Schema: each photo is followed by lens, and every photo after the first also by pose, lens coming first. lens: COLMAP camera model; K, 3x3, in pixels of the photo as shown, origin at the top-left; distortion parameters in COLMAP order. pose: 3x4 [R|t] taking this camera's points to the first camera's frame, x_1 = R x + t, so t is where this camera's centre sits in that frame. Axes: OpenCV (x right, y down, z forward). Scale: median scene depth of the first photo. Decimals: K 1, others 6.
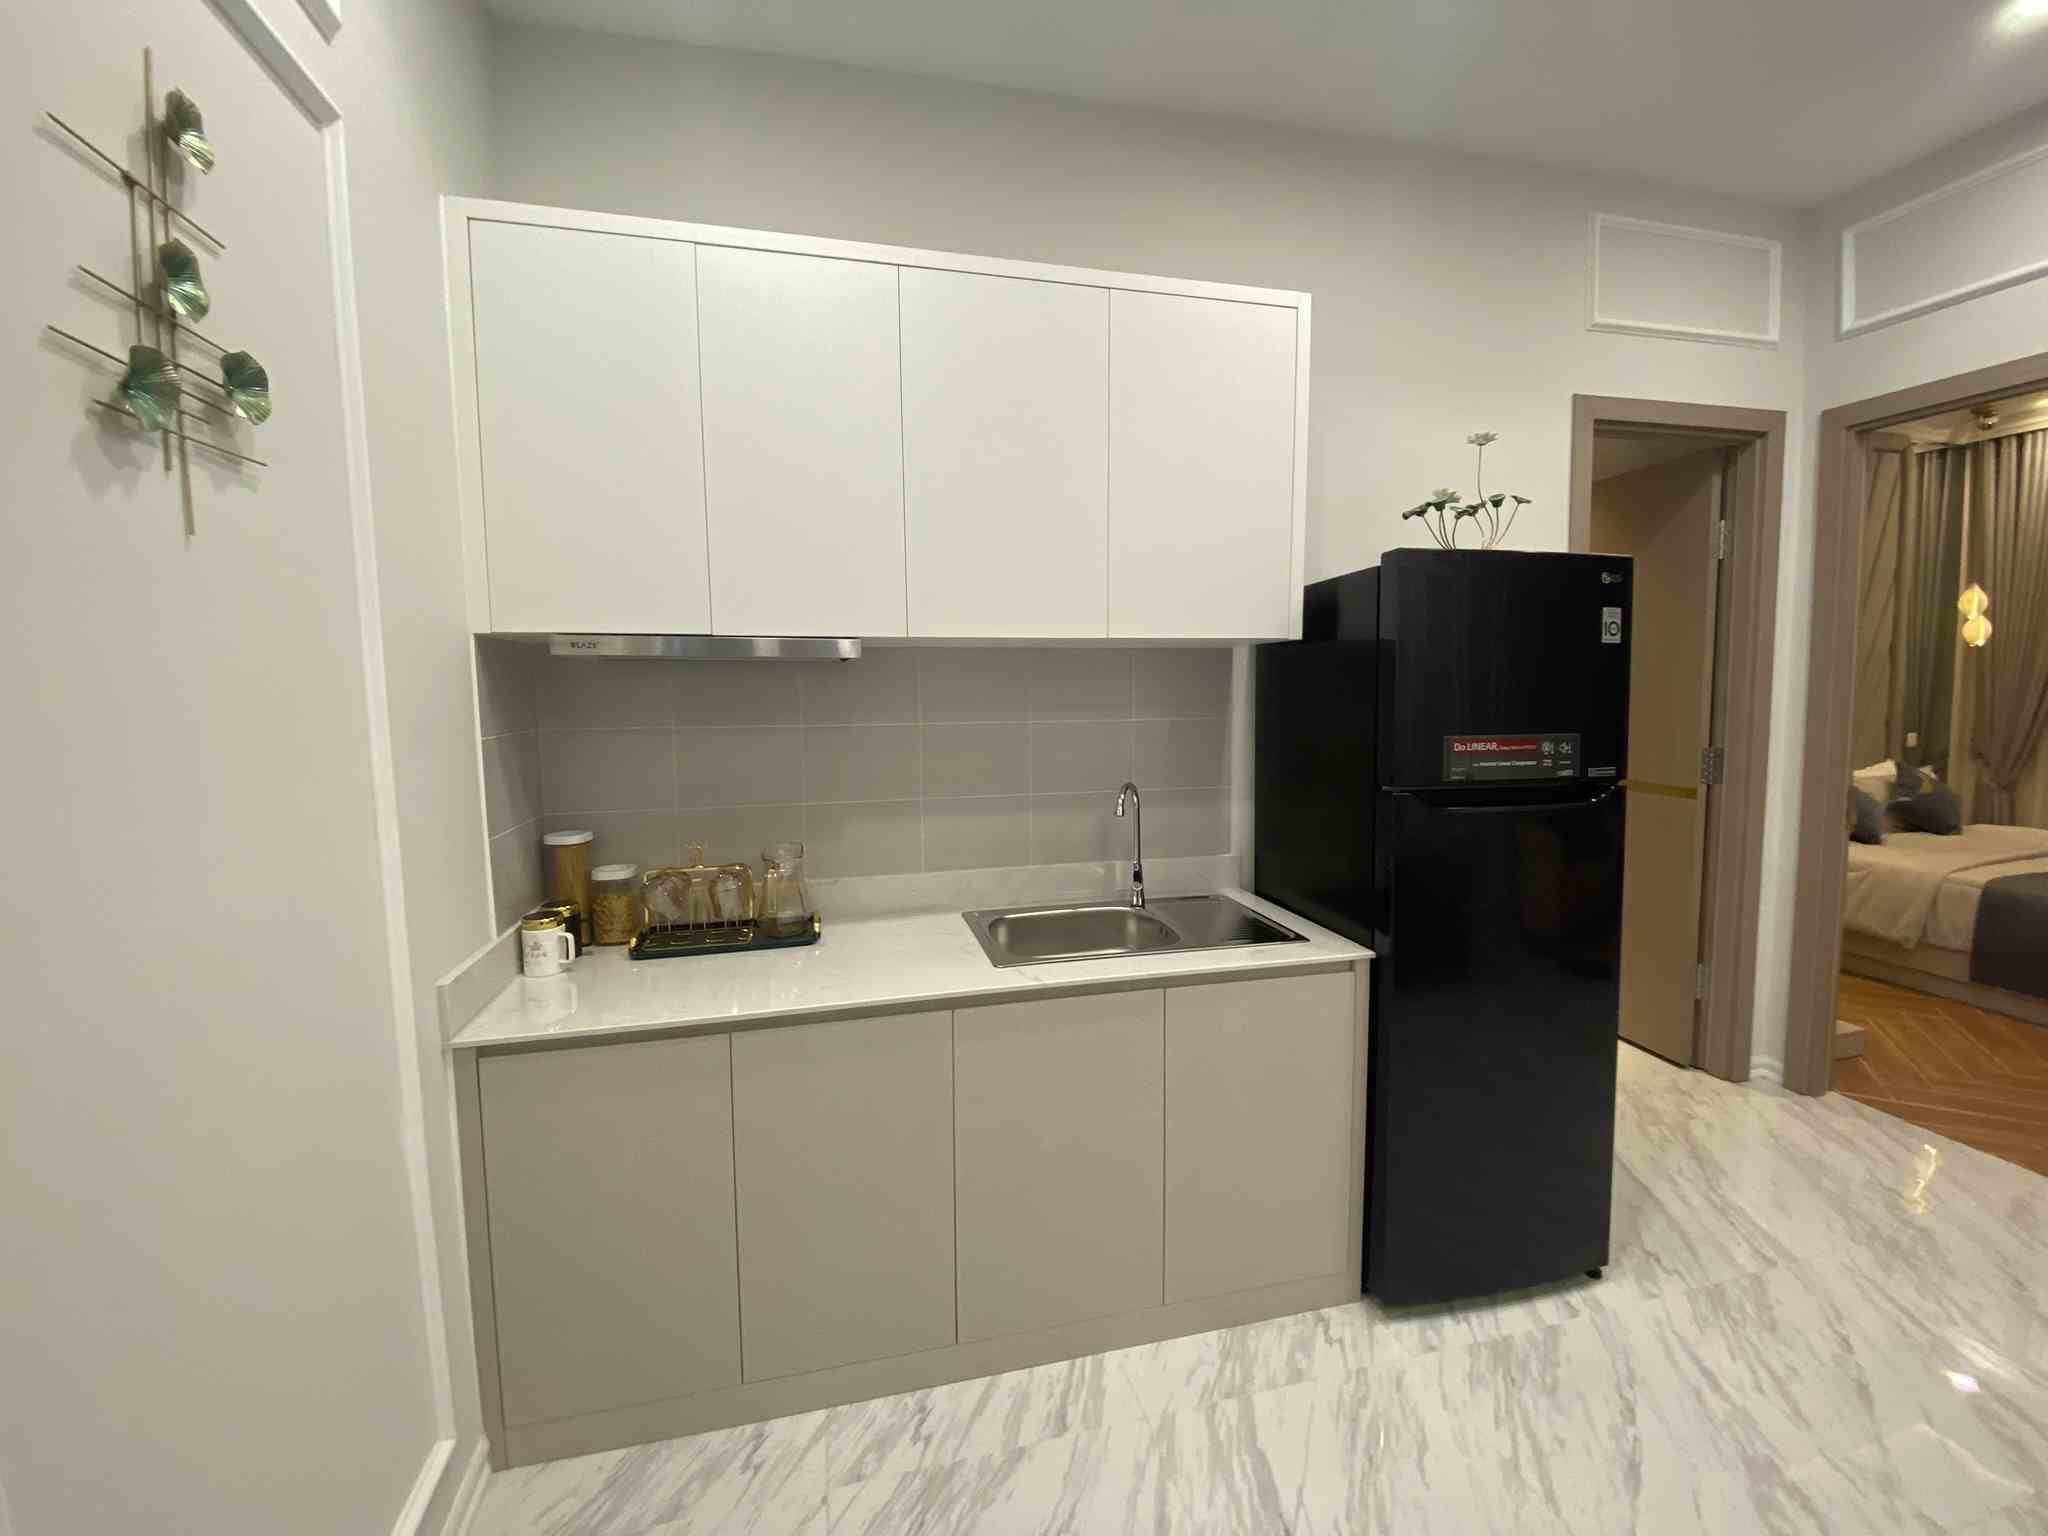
lens RADIAL K [[800.4, 0, 1050.9], [0, 800.4, 751.1], [0, 0, 1]] dist [0.007843, -0.013249]
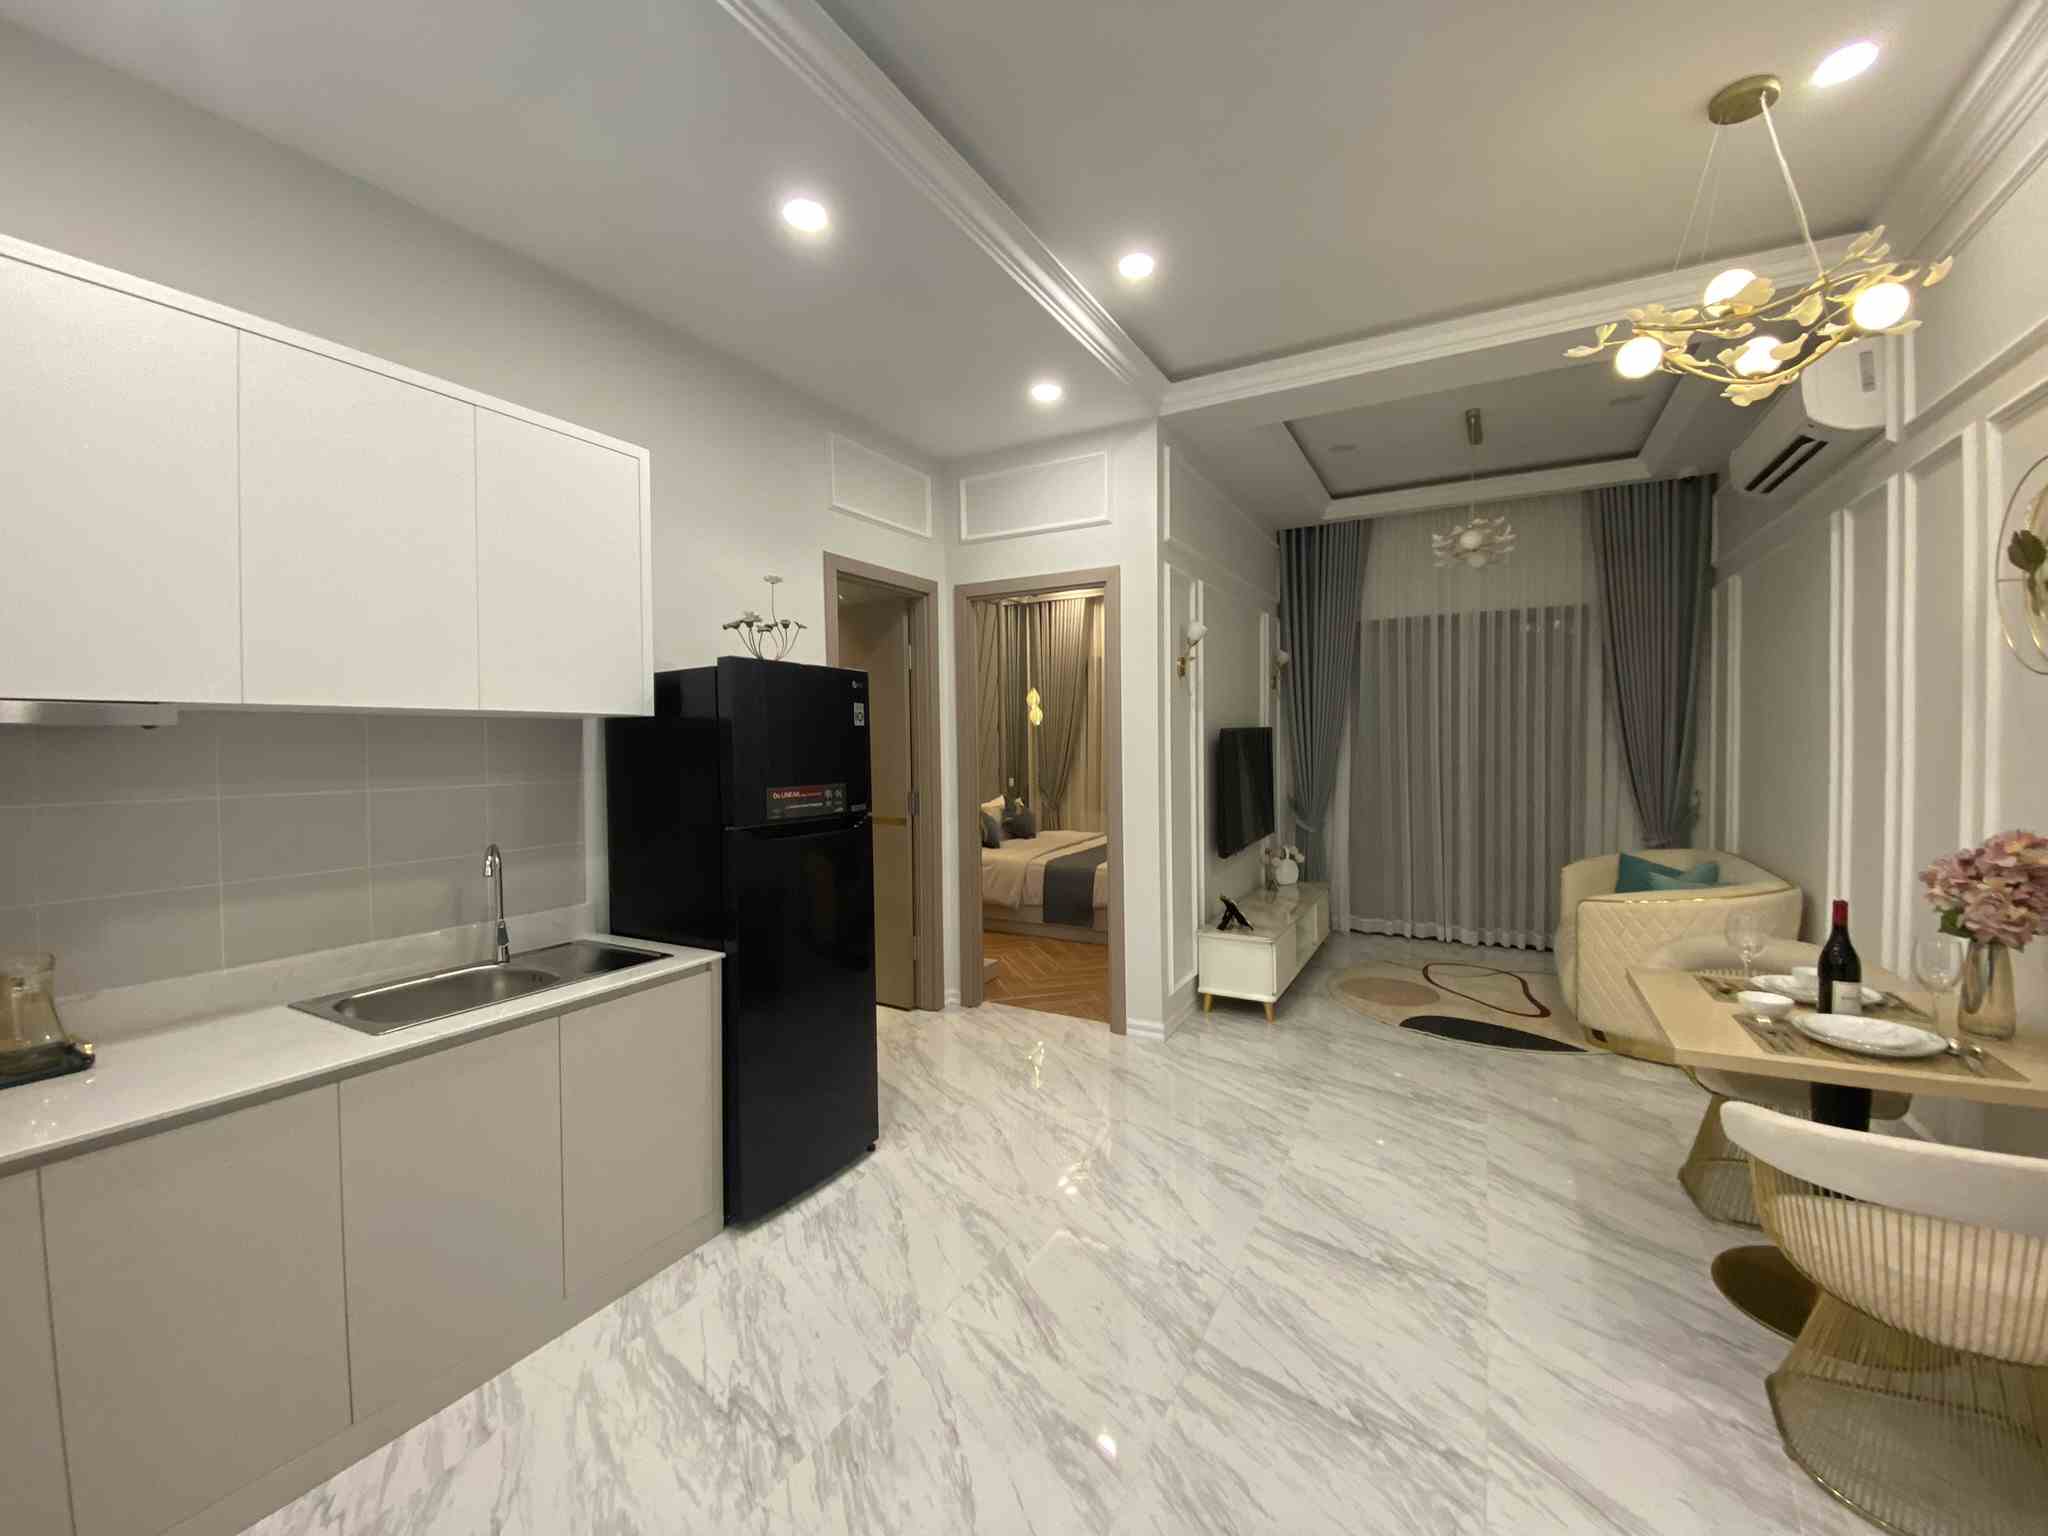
lens RADIAL K [[800.4, 0, 1013.6], [0, 800.4, 765.0], [0, 0, 1]] dist [0.007843, -0.013249]
pose [[0.682887, -0.016988, 0.730326, -0.202469], [0.060908, 0.997573, -0.033748, 0.011027], [-0.727980, 0.067529, 0.682264, -0.243183]]
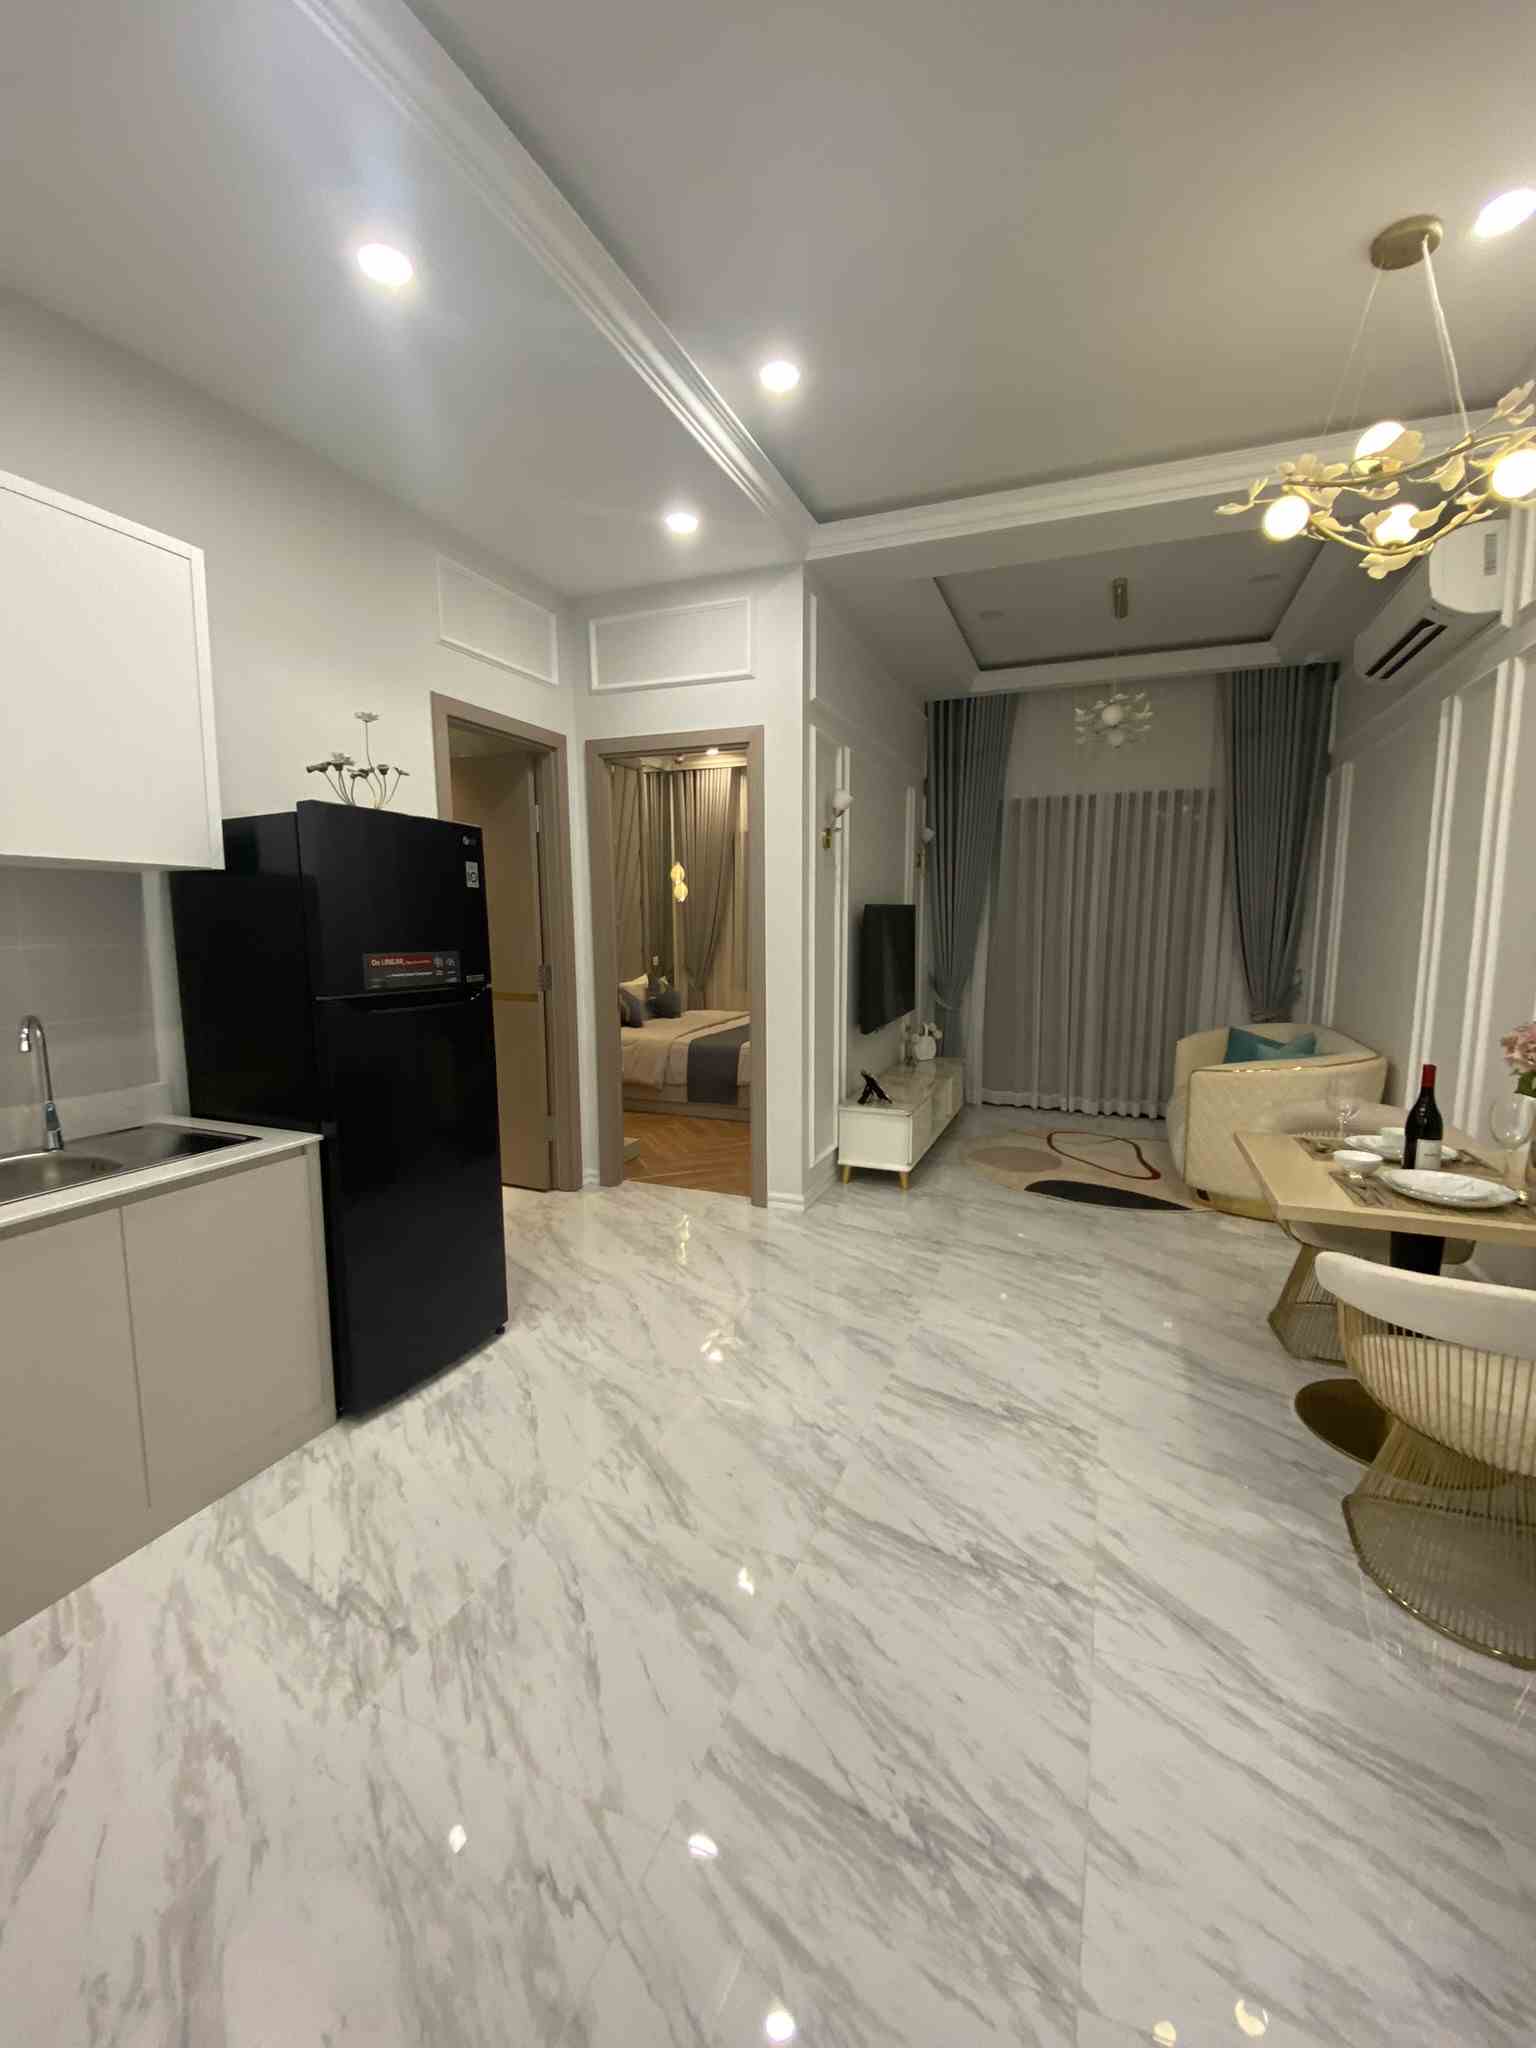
lens RADIAL K [[800.4, 0, 759.0], [0, 800.4, 1025.5], [0, 0, 1]] dist [0.007843, -0.013249]
pose [[0.590971, -0.091445, 0.801493, -0.139381], [0.058632, 0.995795, 0.070382, 0.033951], [-0.804559, 0.005399, 0.593848, -0.218017]]
